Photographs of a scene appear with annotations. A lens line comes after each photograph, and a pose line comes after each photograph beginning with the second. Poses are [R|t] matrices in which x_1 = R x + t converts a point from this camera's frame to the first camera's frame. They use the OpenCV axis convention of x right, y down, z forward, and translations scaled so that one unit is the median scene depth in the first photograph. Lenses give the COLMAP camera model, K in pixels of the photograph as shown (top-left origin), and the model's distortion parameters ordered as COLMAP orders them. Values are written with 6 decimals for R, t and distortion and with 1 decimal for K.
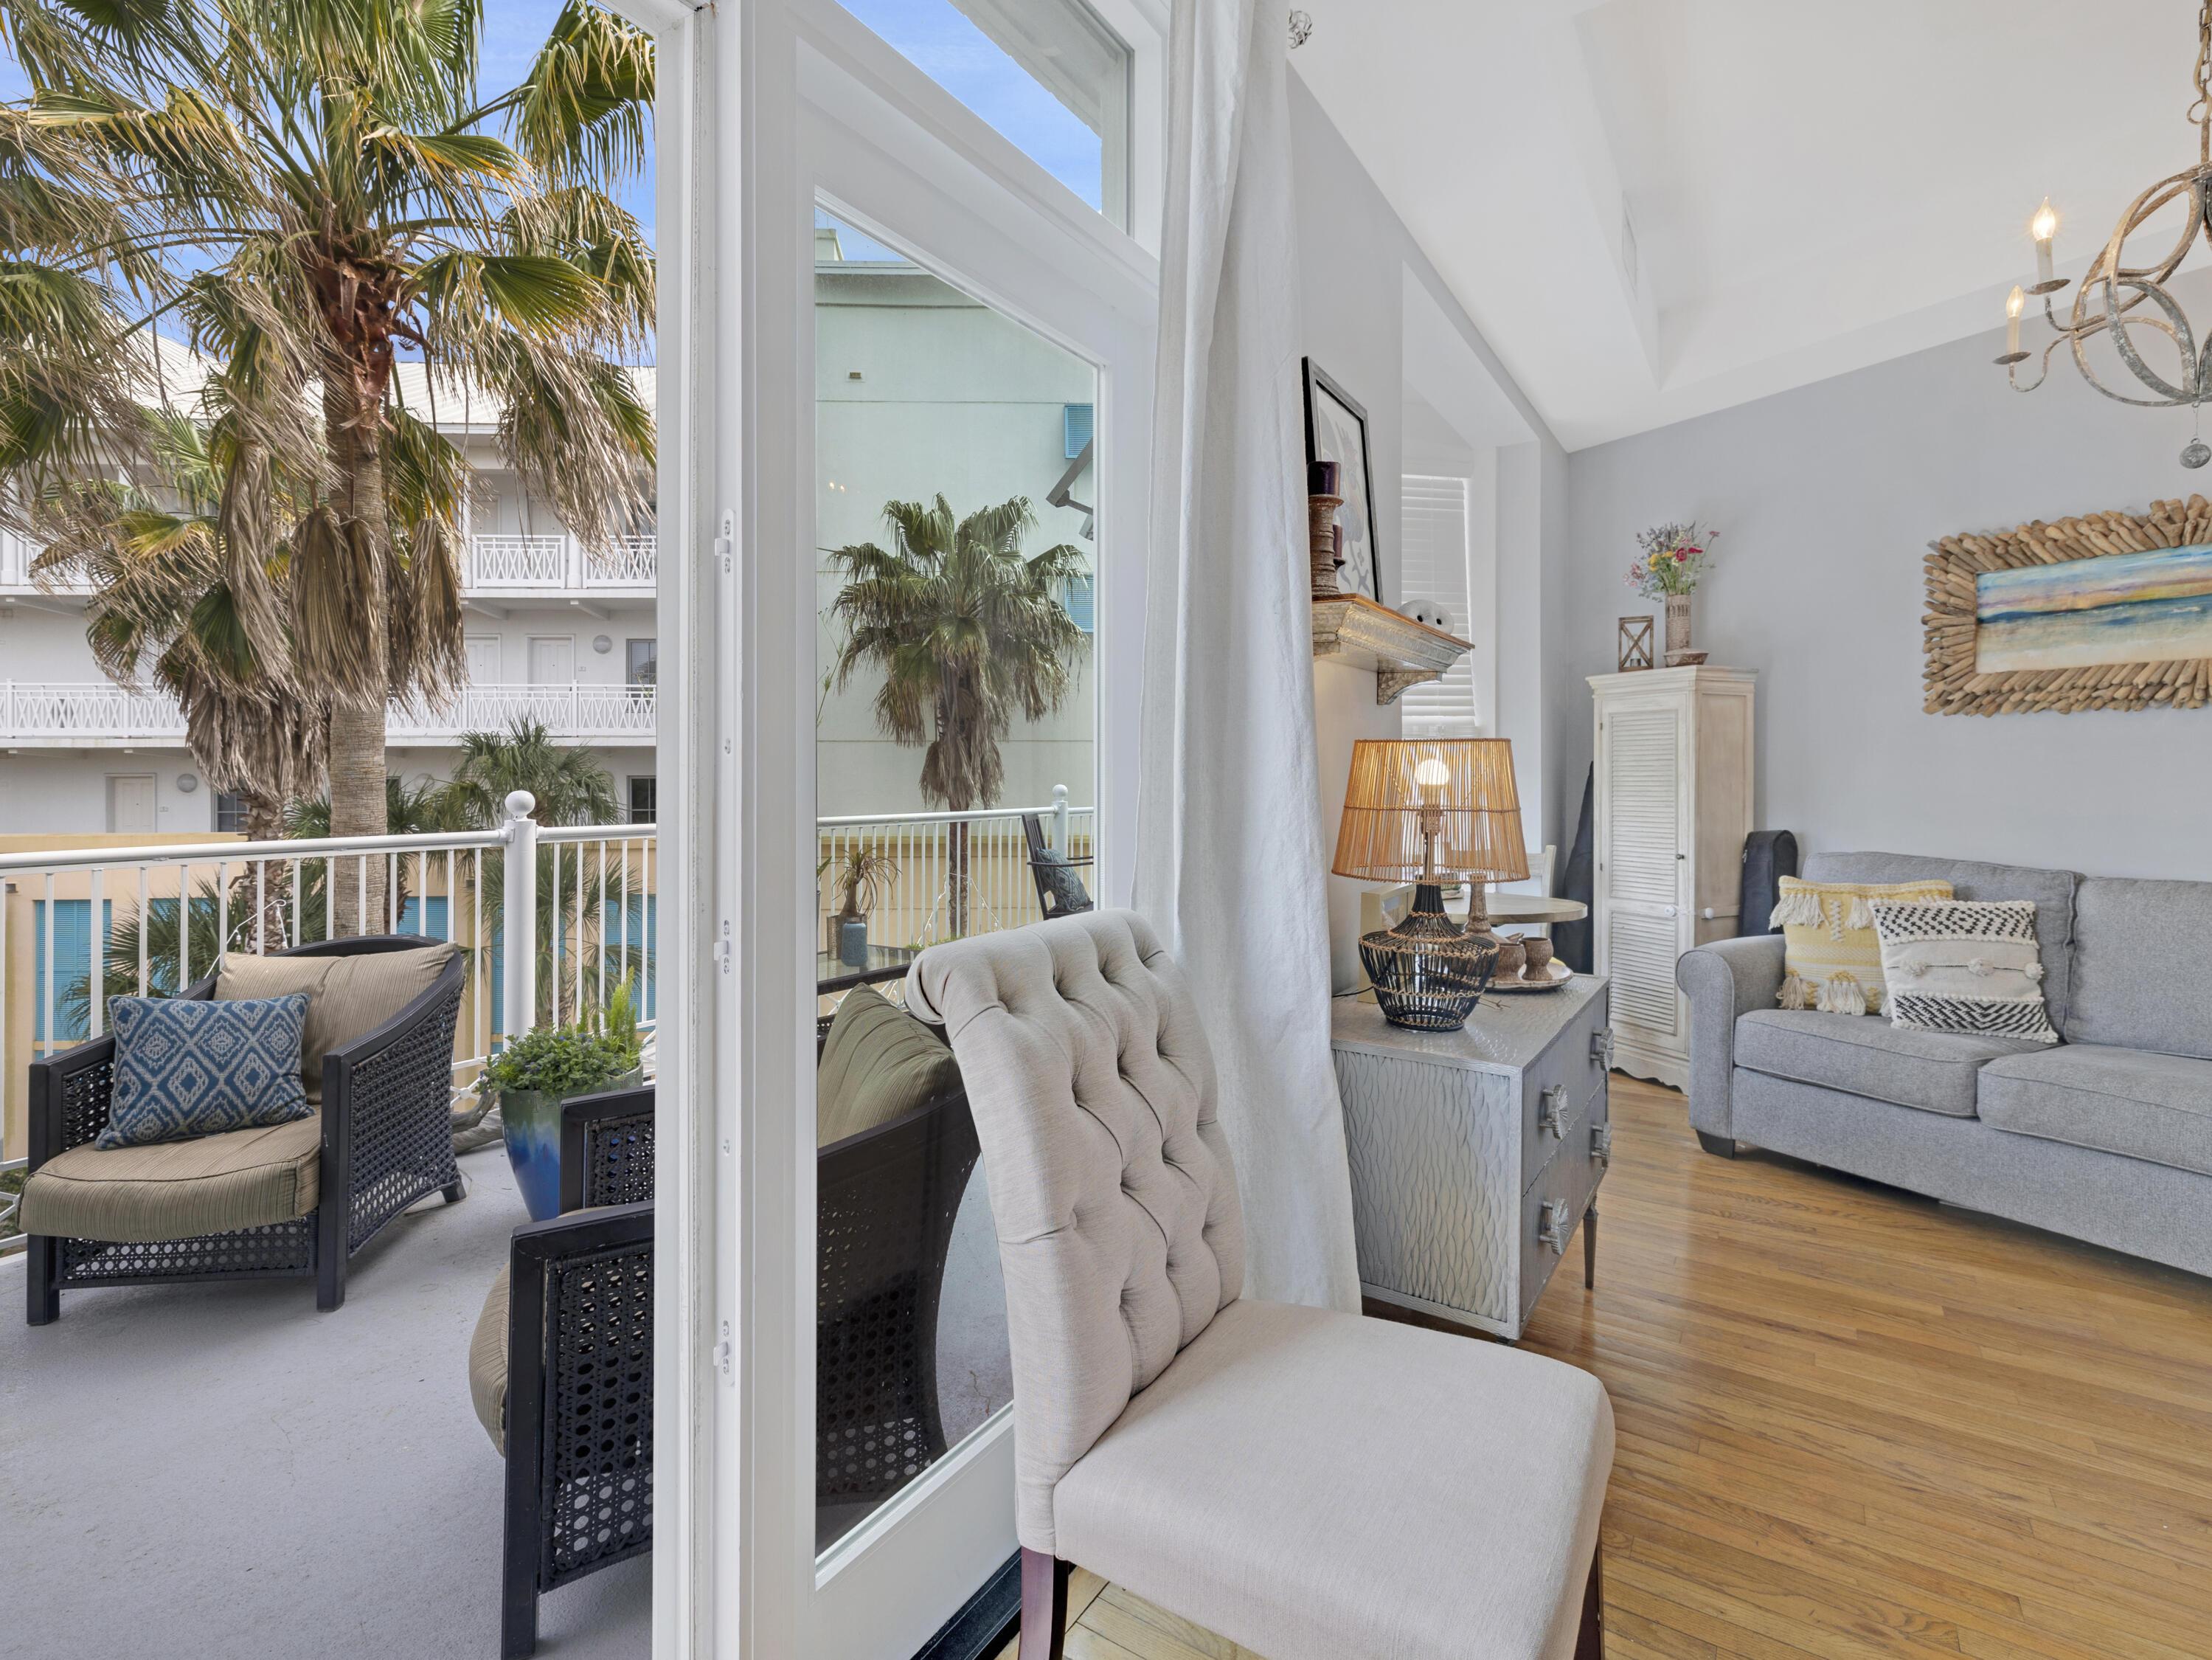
lens RADIAL K [[1073.2, 0, 1092.5], [0, 1073.2, 782.0], [0, 0, 1]] dist [0.014303, -0.000094]
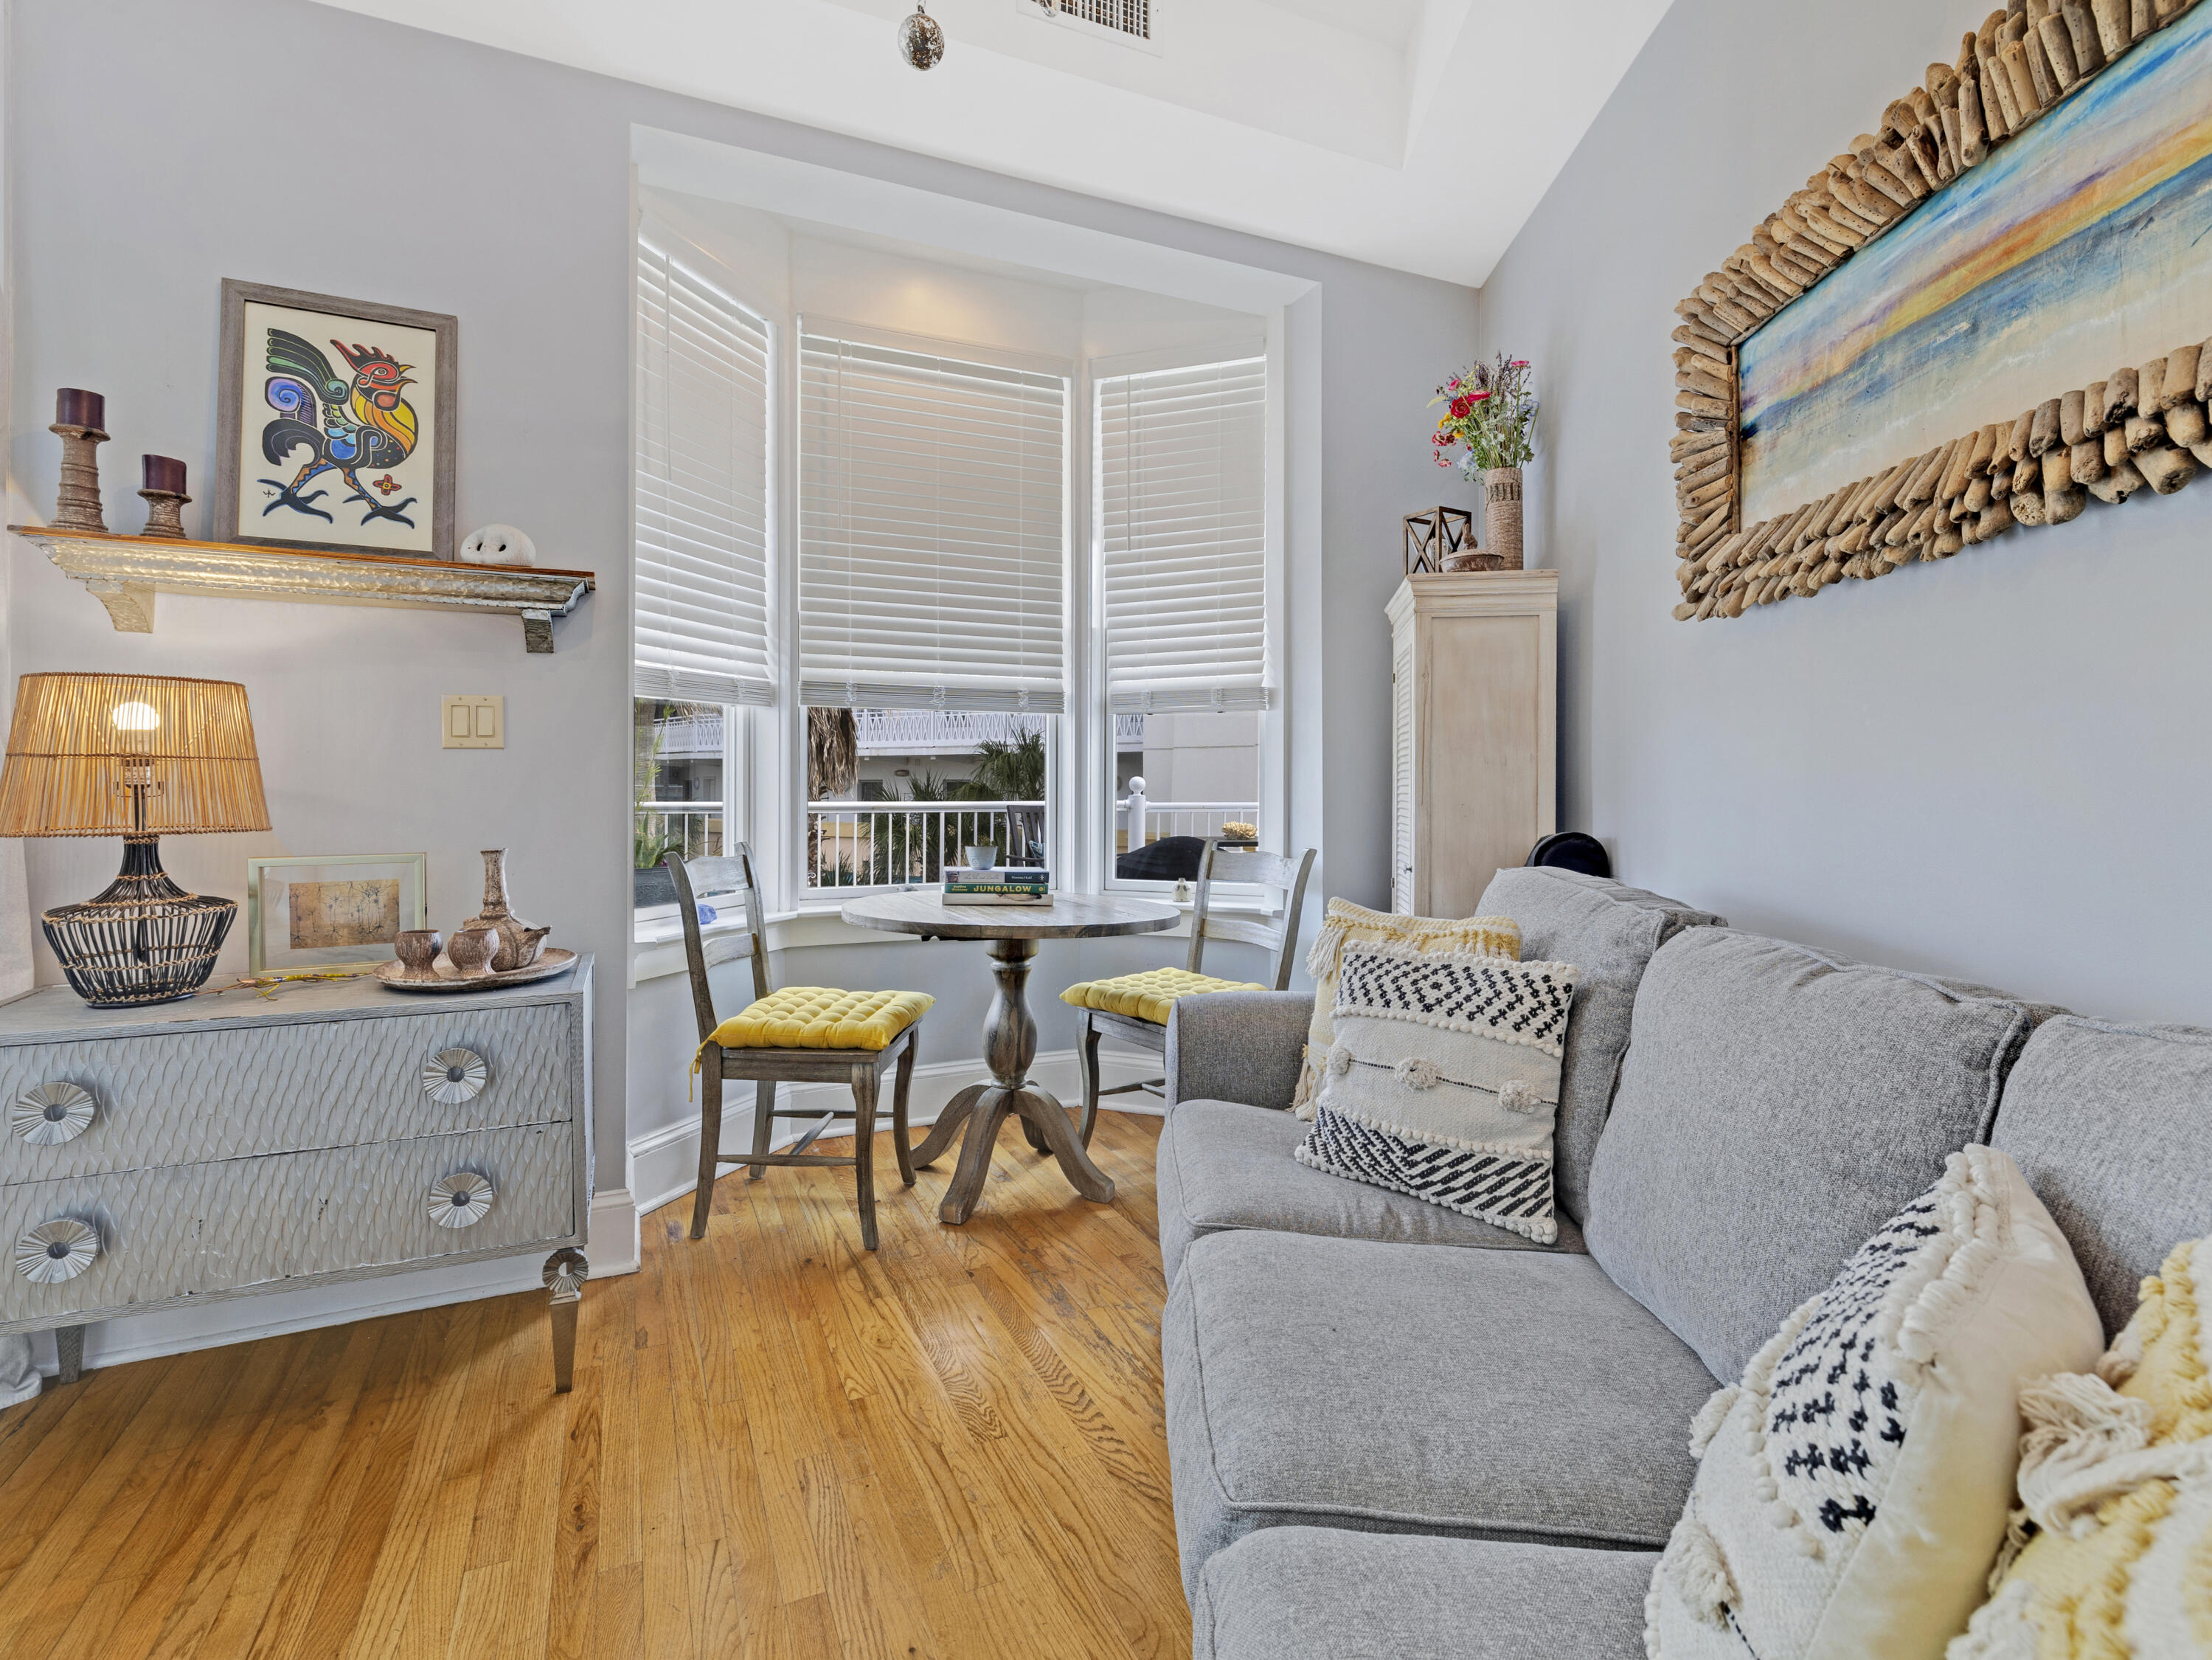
lens RADIAL K [[1073.2, 0, 1092.5], [0, 1073.2, 782.0], [0, 0, 1]] dist [0.014303, -0.000094]
pose [[0.838381, 0.003047, -0.545076, 0.886909], [-0.008019, 0.999945, -0.006743, 0.026614], [0.545026, 0.010024, 0.838359, 0.416232]]
